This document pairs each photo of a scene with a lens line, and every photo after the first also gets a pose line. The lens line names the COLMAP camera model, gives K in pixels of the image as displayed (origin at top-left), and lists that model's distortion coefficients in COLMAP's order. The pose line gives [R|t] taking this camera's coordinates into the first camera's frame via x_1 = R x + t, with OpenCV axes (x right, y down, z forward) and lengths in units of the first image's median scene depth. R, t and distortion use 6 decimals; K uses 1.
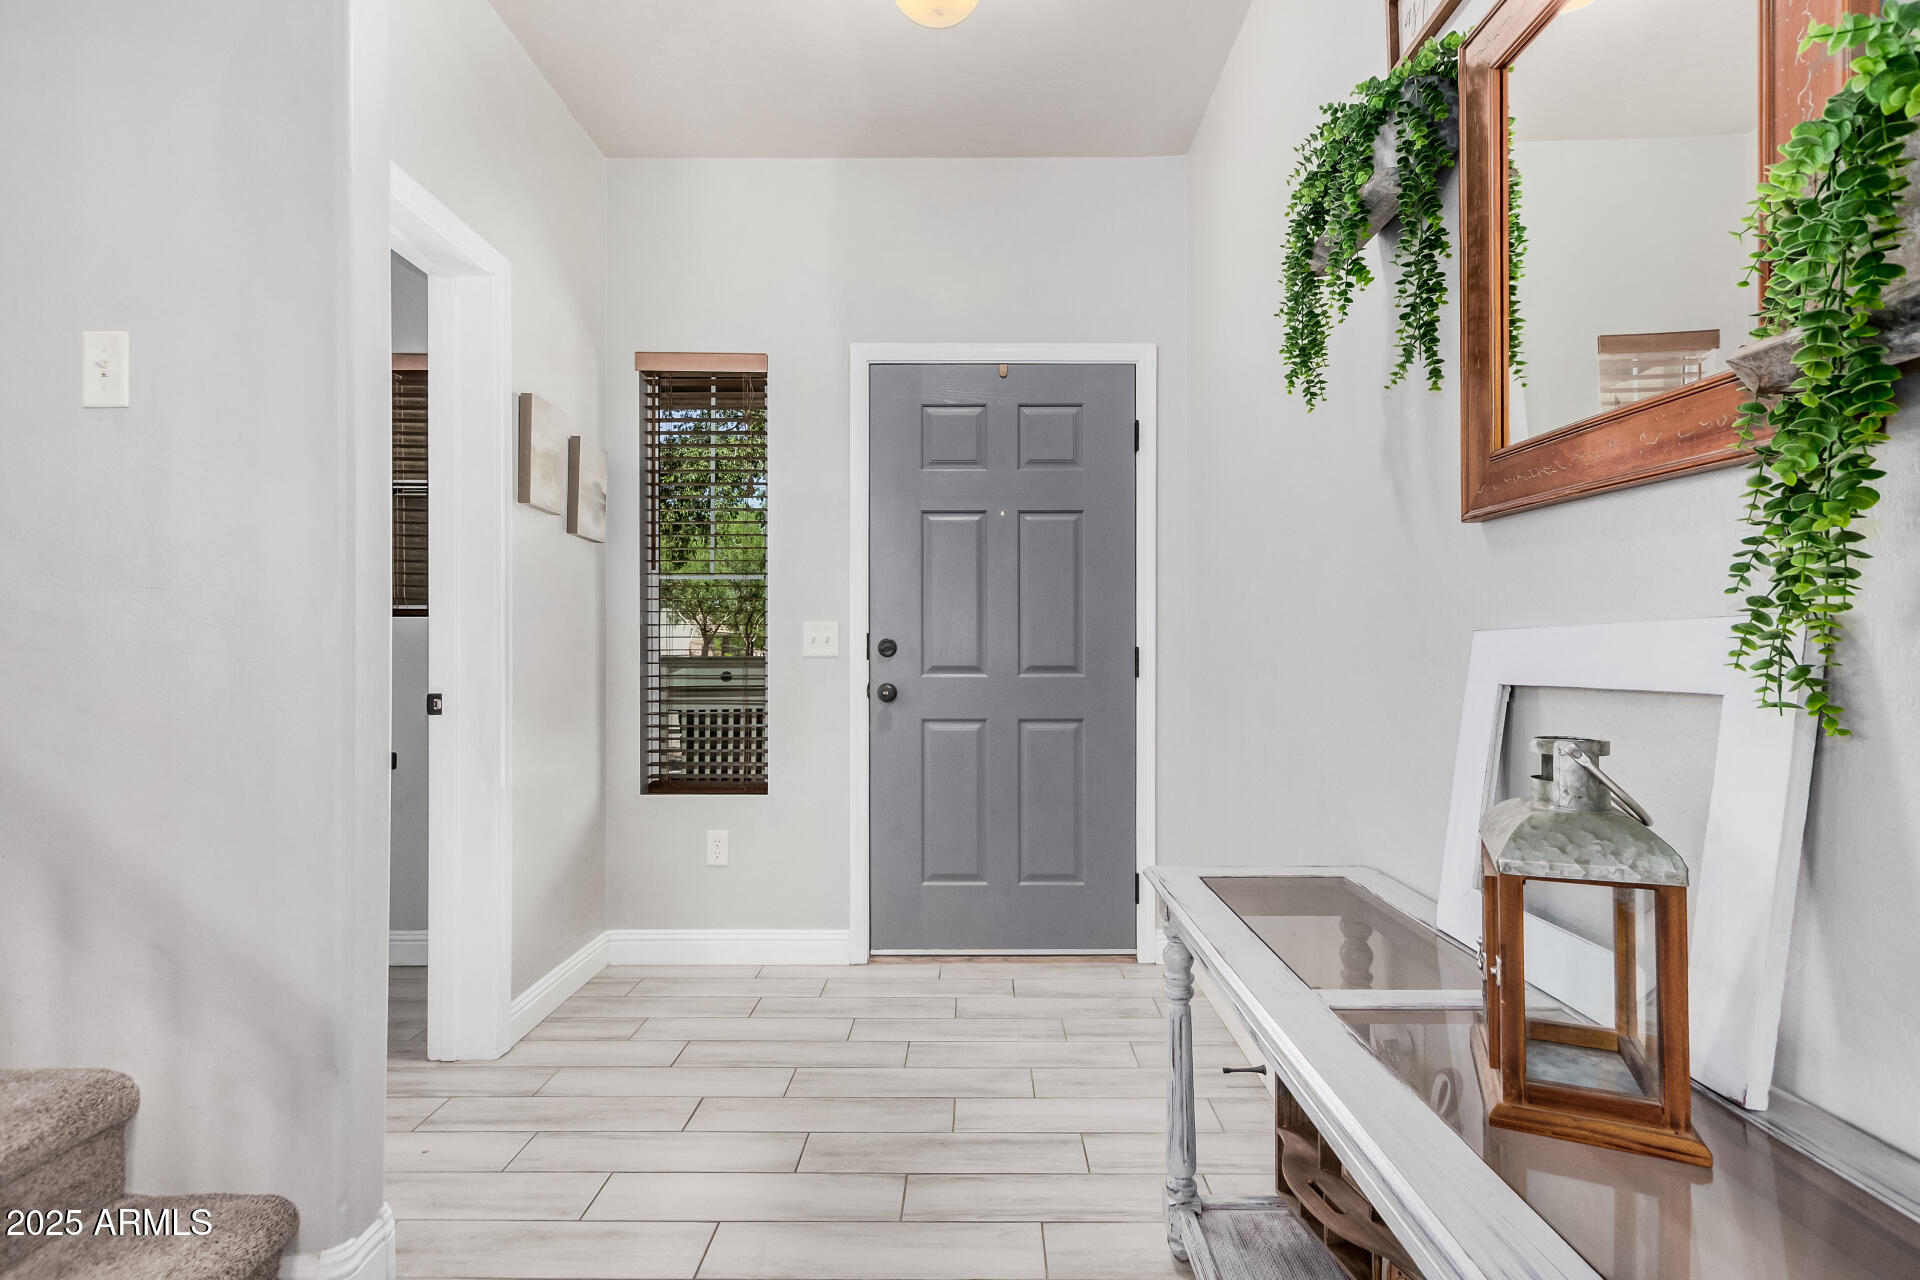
lens RADIAL K [[874.3, 0, 976.5], [0, 874.3, 649.8], [0, 0, 1]] dist [0.004691, -0.004777]
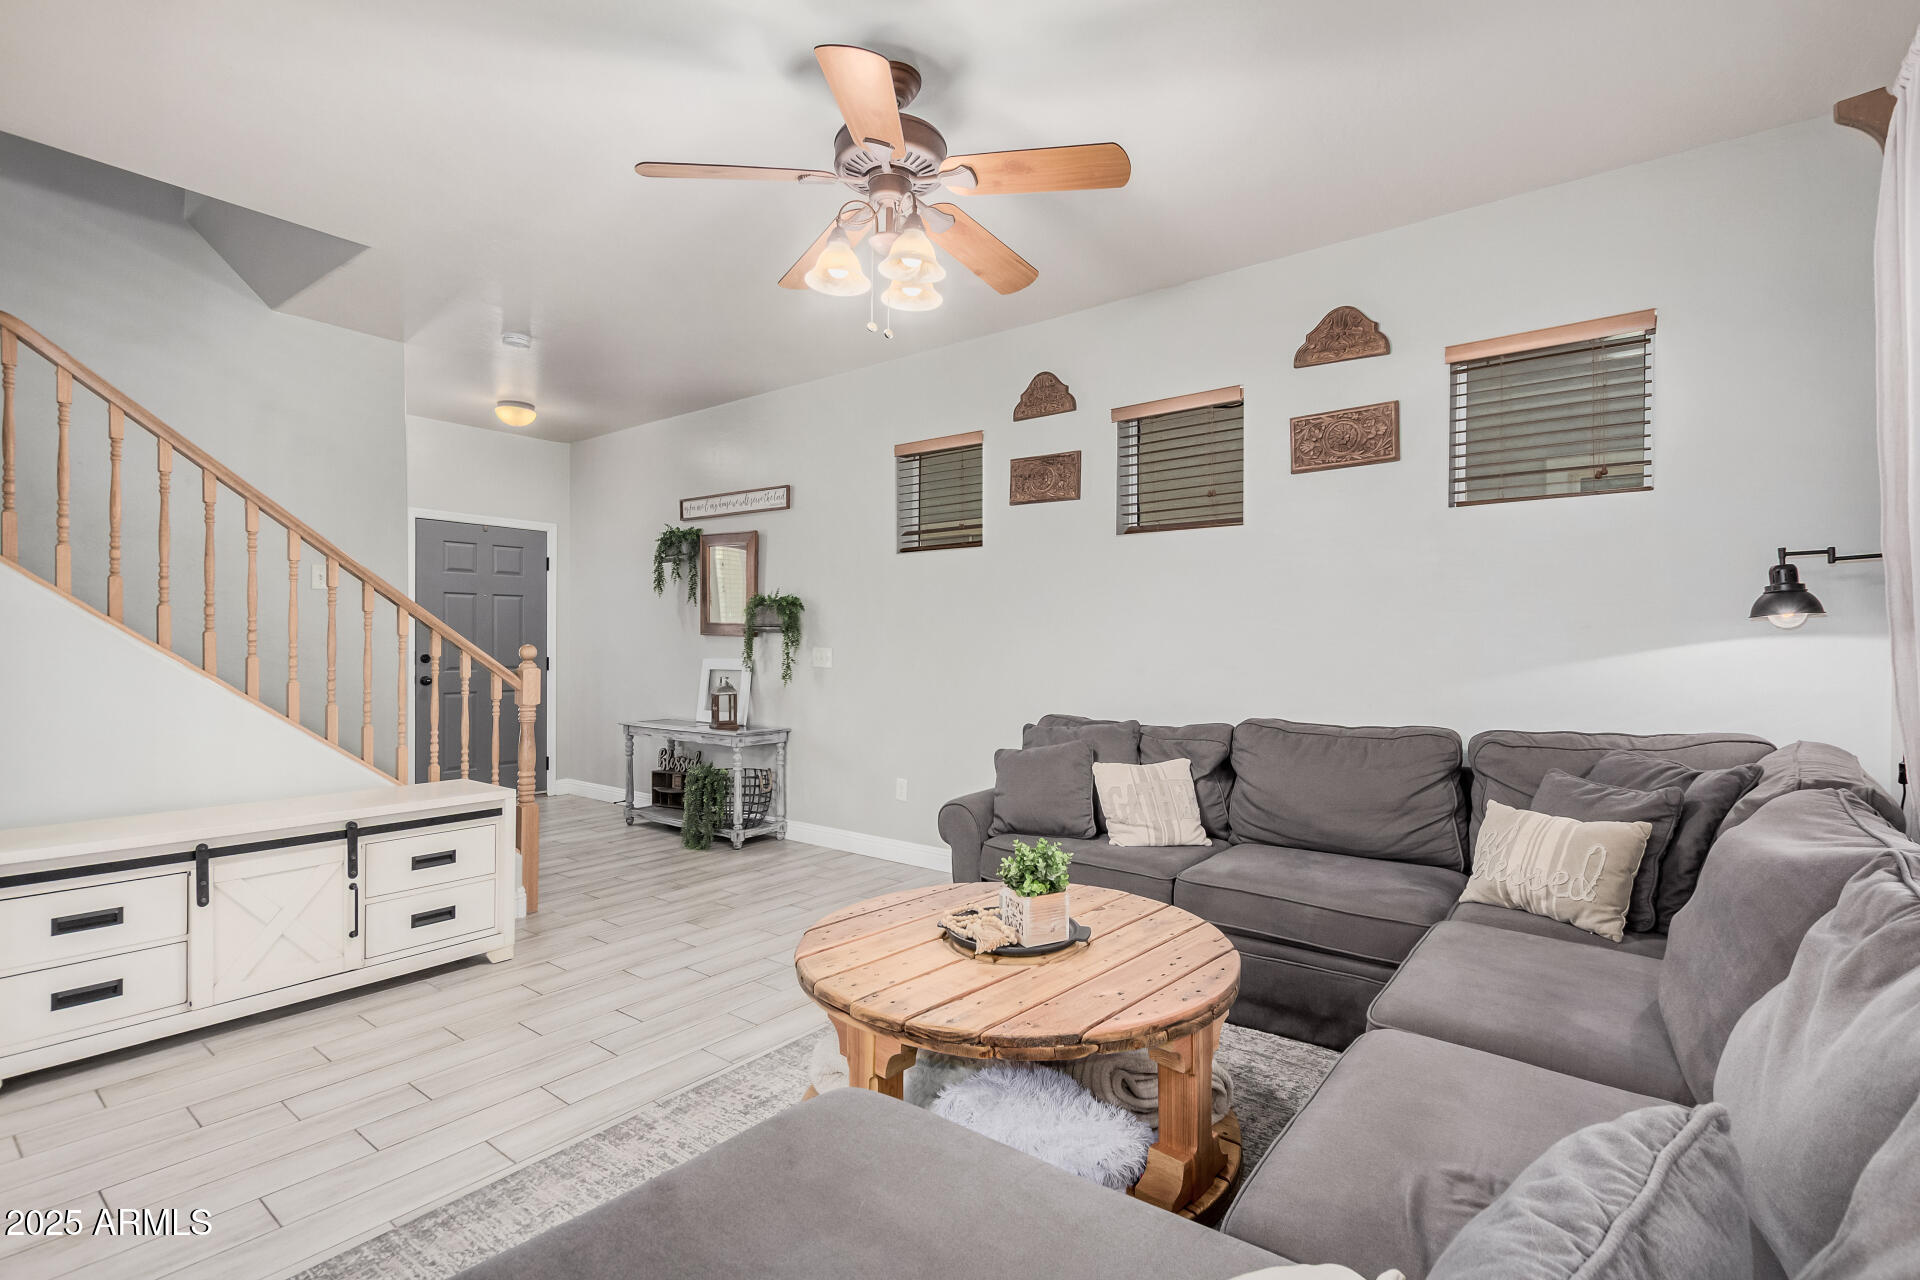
lens RADIAL K [[874.3, 0, 957.1], [0, 874.3, 650.1], [0, 0, 1]] dist [0.004691, -0.004777]
pose [[0.612849, -0.004083, 0.790189, -2.476356], [-0.005121, 0.999945, 0.009139, -0.122063], [-0.790183, -0.009647, 0.612795, -3.177452]]
